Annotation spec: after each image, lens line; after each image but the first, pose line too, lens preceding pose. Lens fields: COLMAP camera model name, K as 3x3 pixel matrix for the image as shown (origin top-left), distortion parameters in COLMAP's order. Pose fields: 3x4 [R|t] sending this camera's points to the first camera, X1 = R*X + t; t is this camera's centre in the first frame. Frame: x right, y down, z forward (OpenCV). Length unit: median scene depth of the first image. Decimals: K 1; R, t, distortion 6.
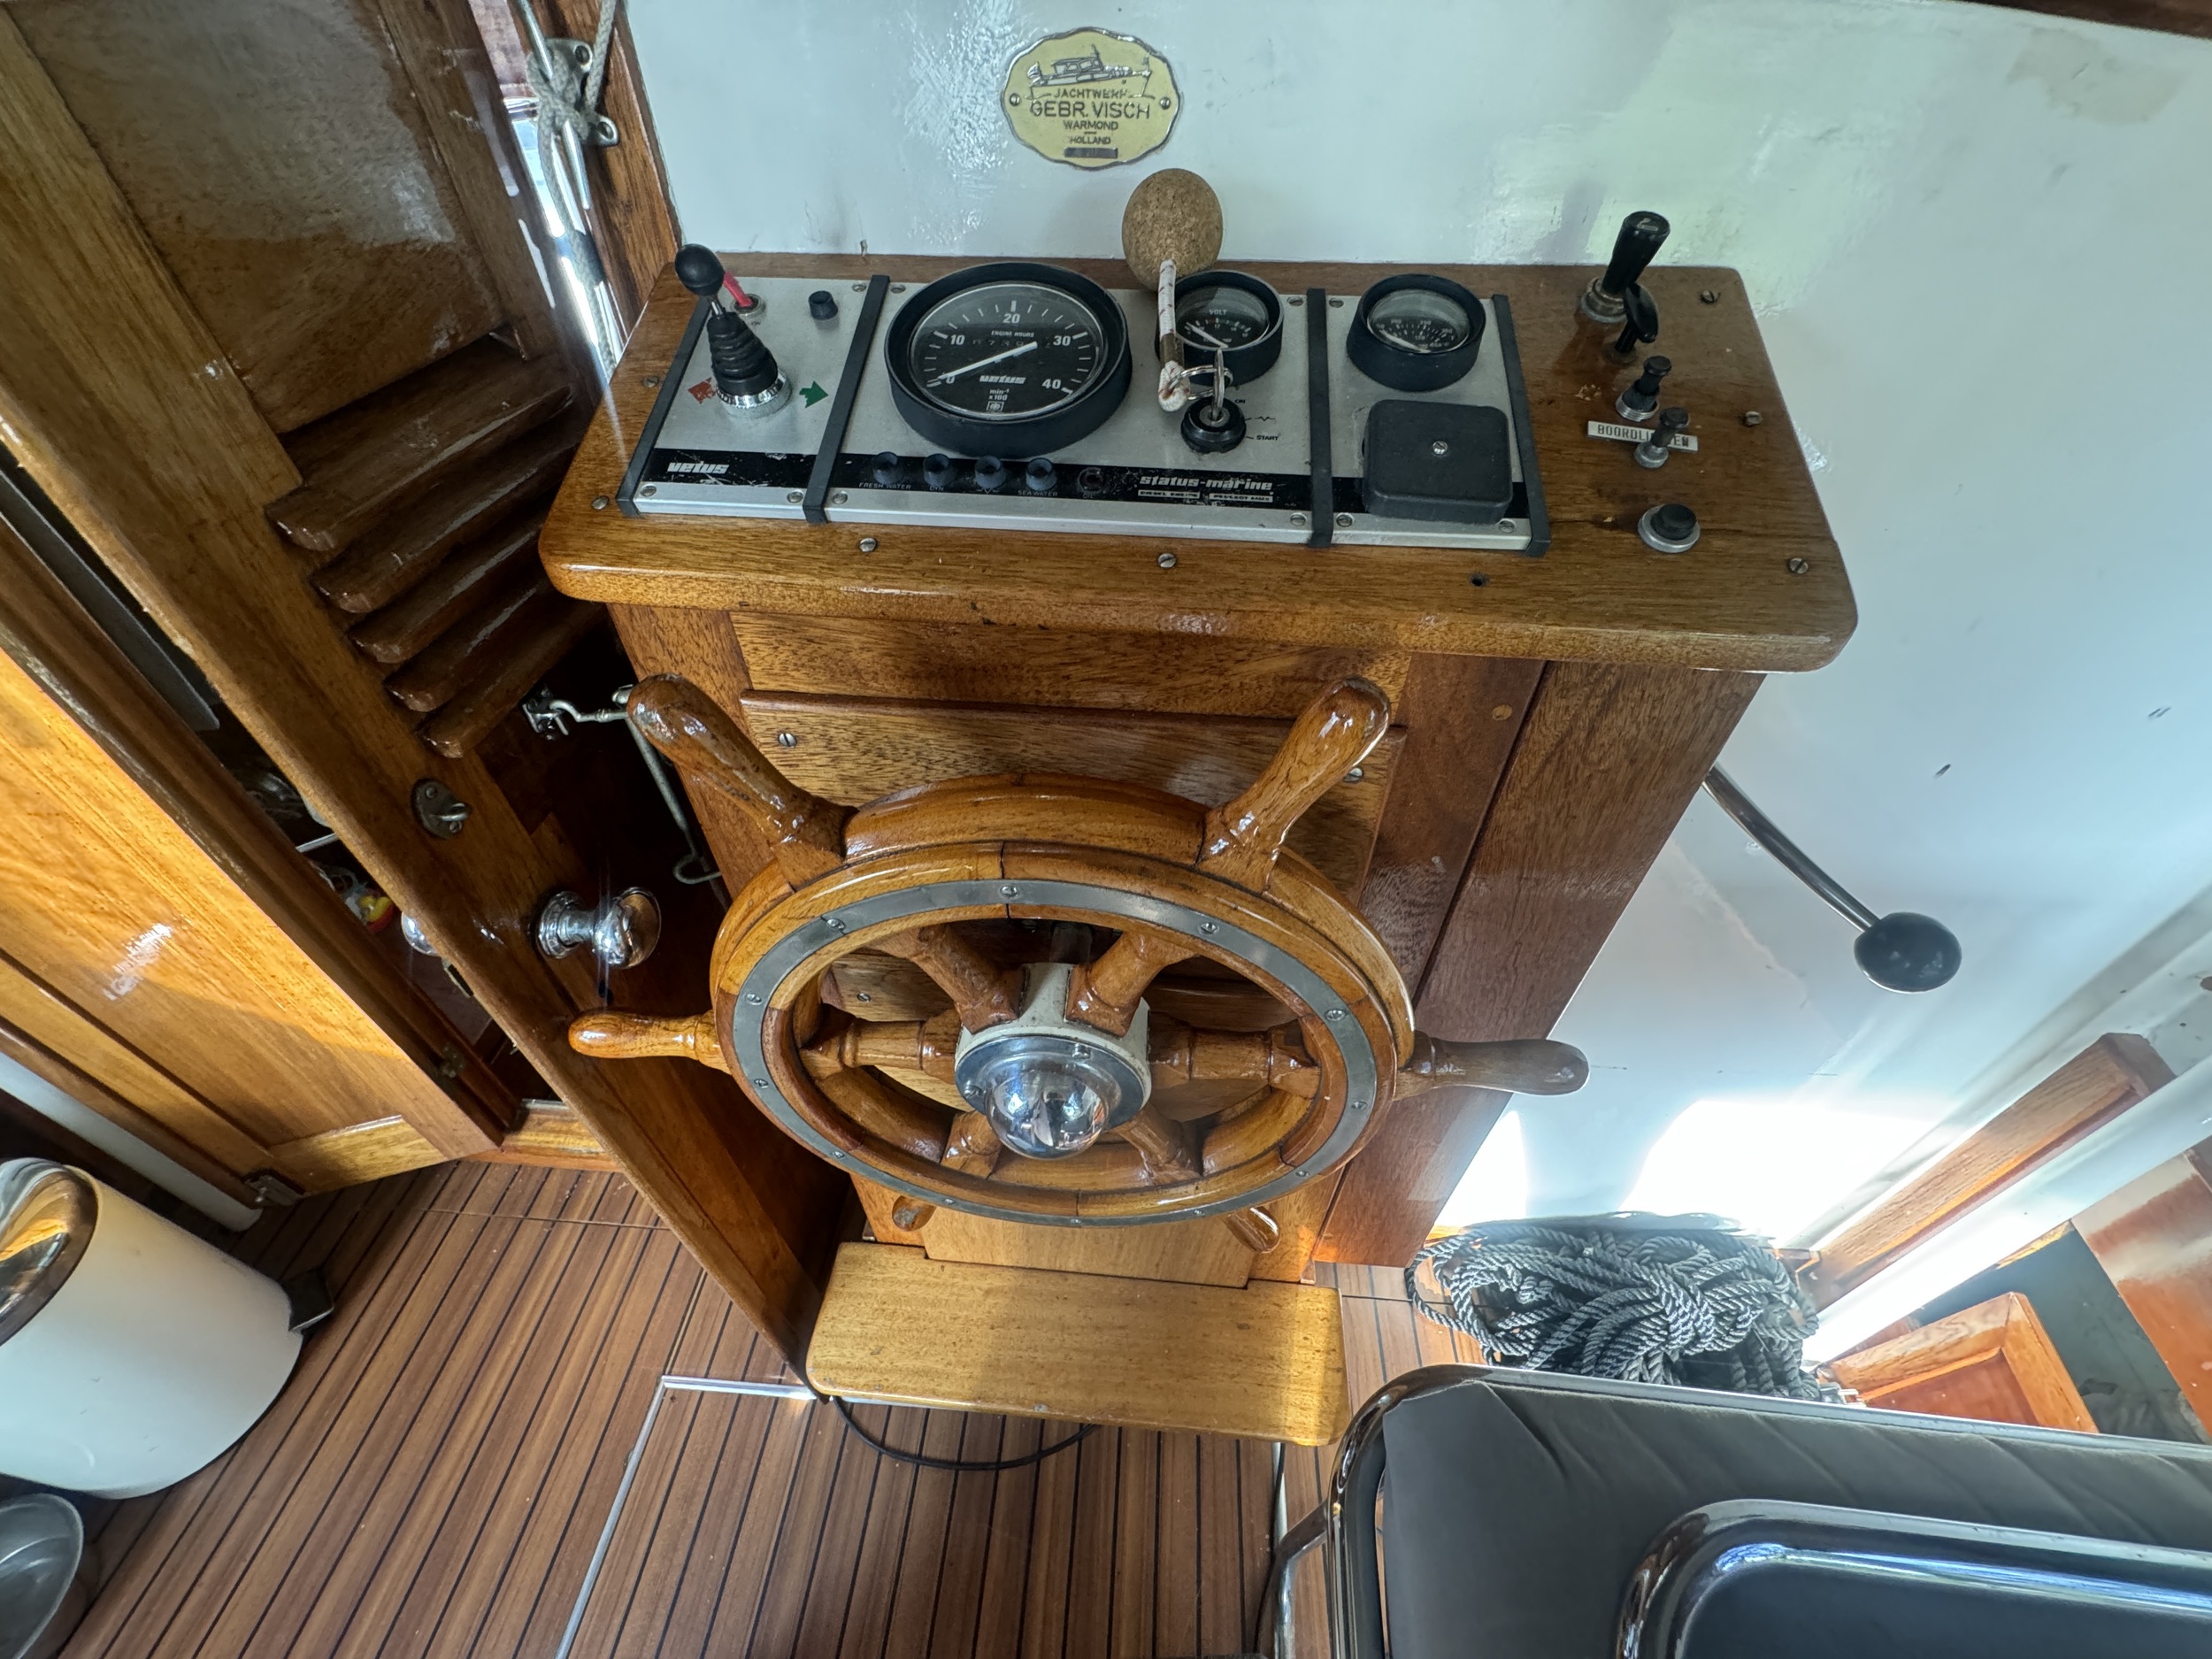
lens RADIAL K [[883.1, 0, 1103.2], [0, 883.1, 831.0], [0, 0, 1]] dist [0.000167, -0.000111]
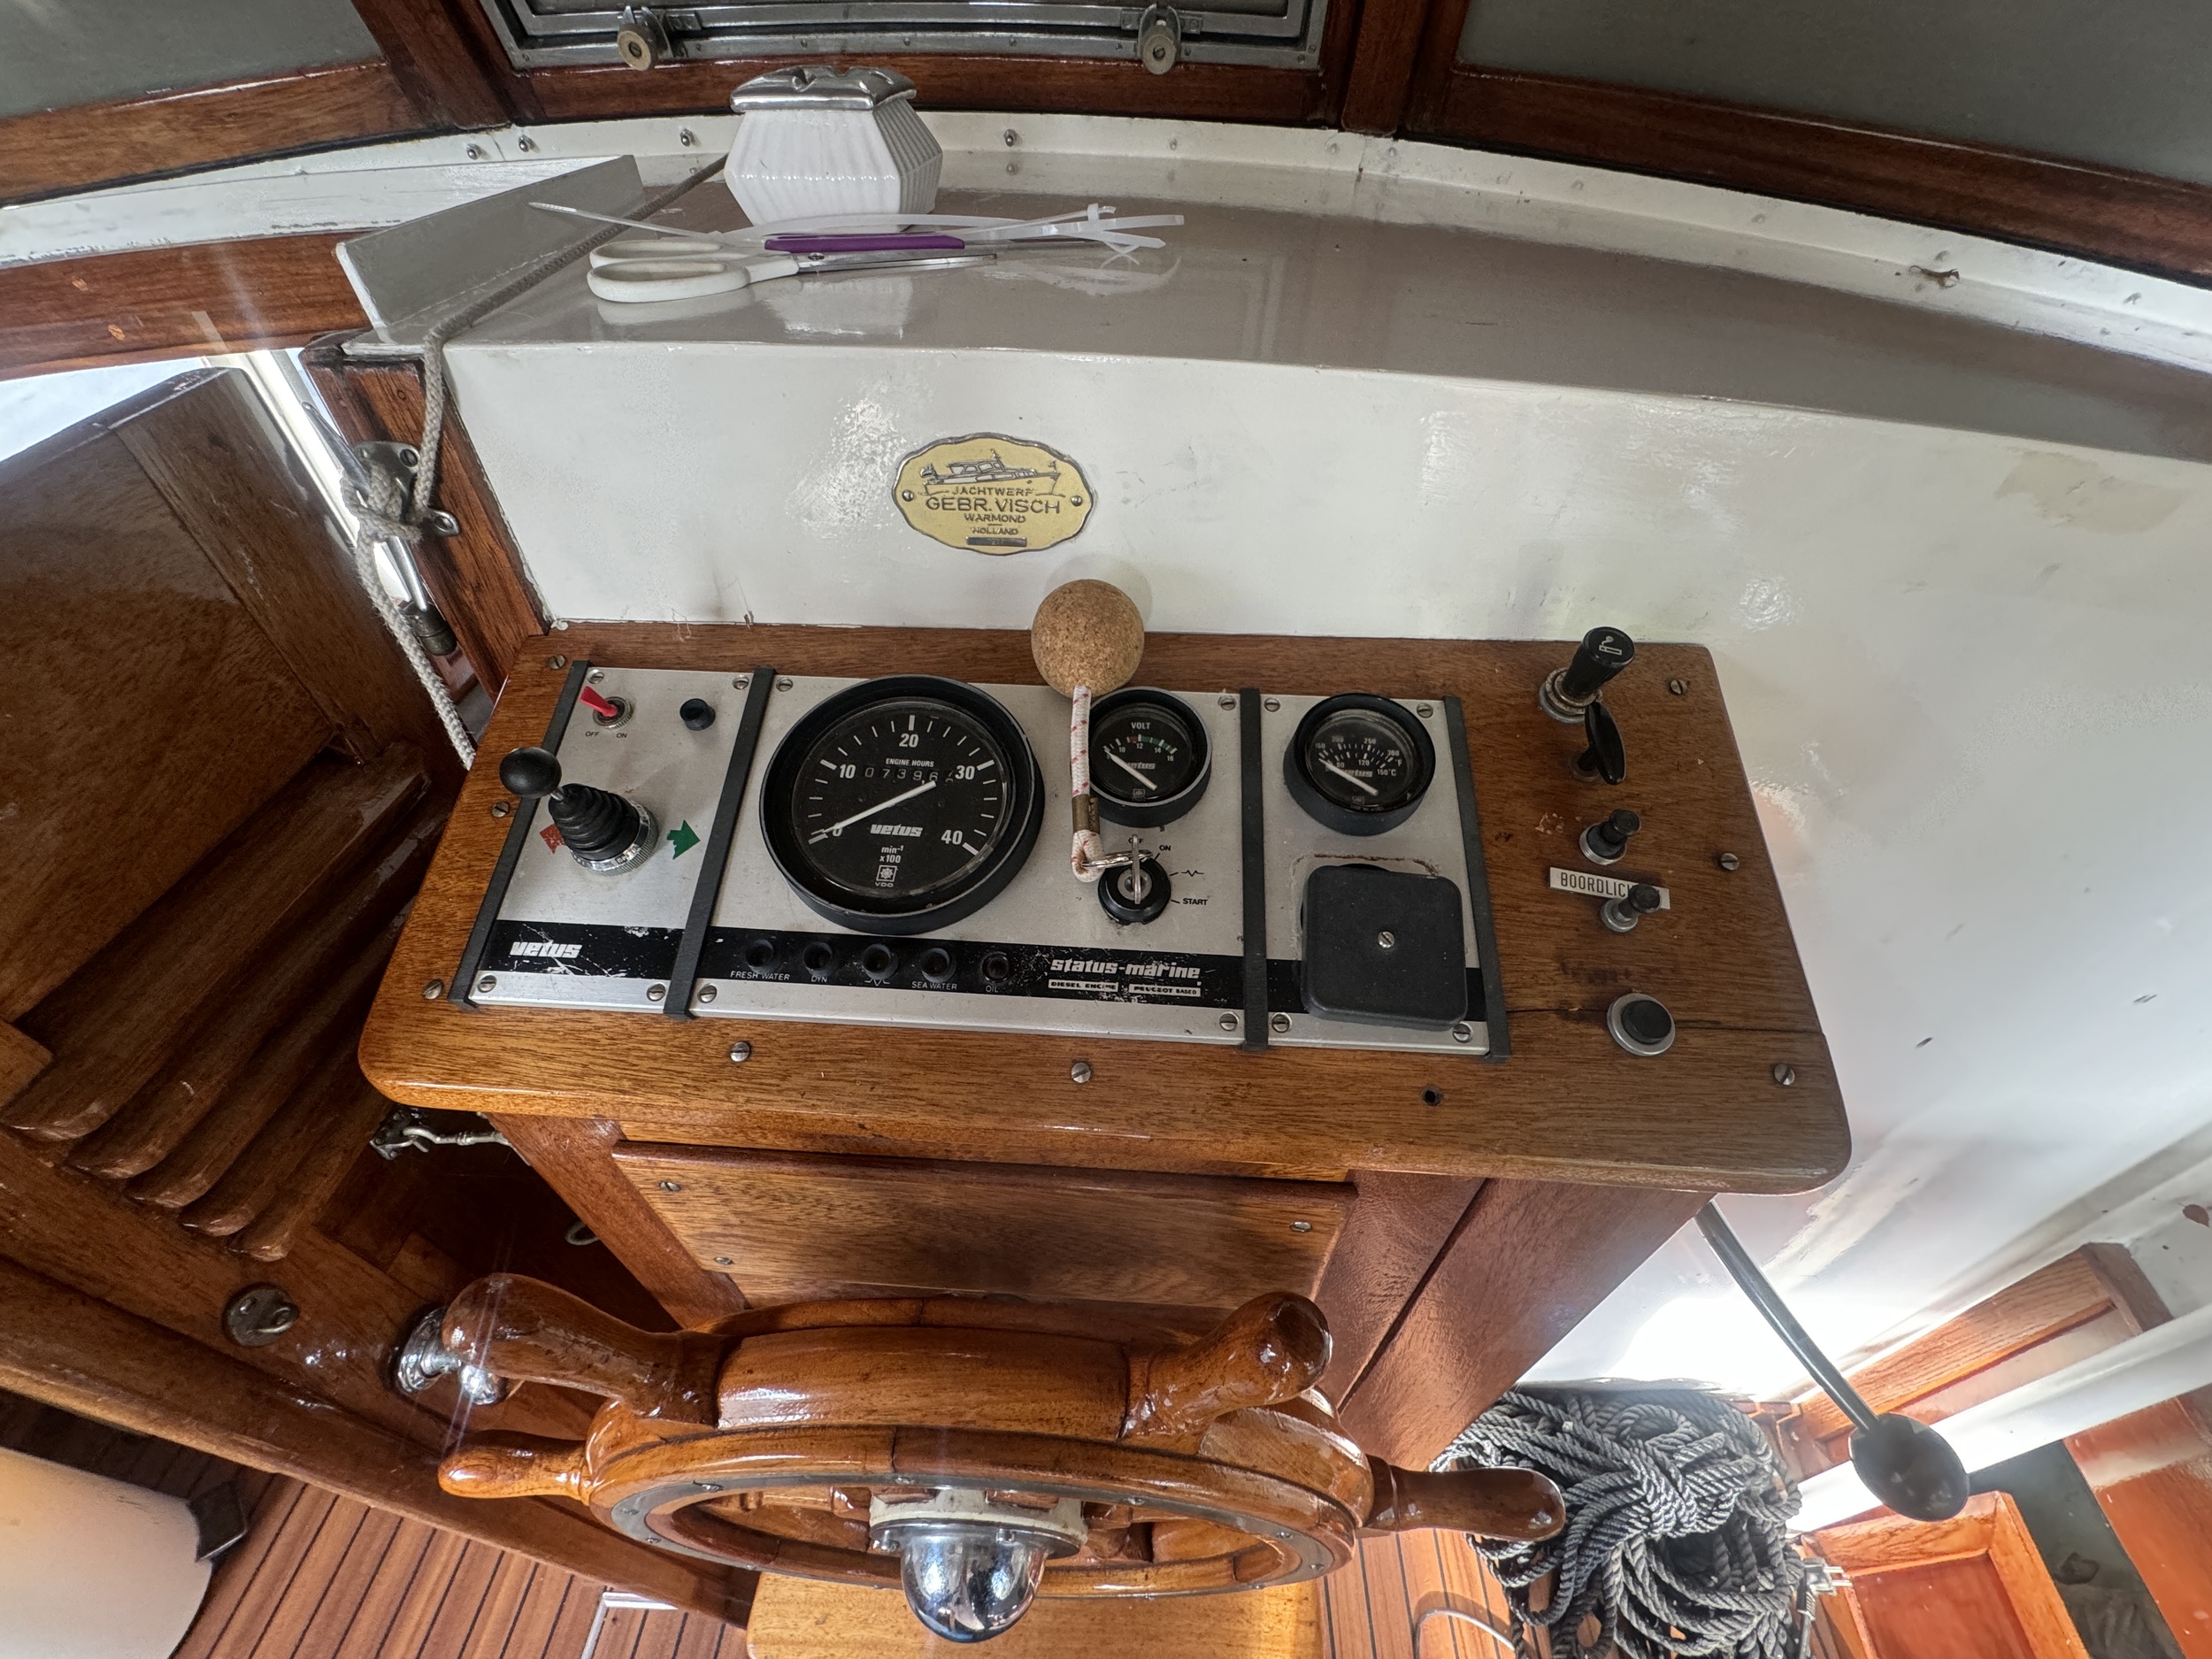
lens RADIAL K [[883.1, 0, 1103.9], [0, 883.1, 827.0], [0, 0, 1]] dist [0.000167, -0.000111]
pose [[0.999491, -0.018706, 0.025844, 0.068779], [0.018743, 0.999824, -0.001184, -0.493841], [-0.025817, 0.001668, 0.999665, 0.106560]]
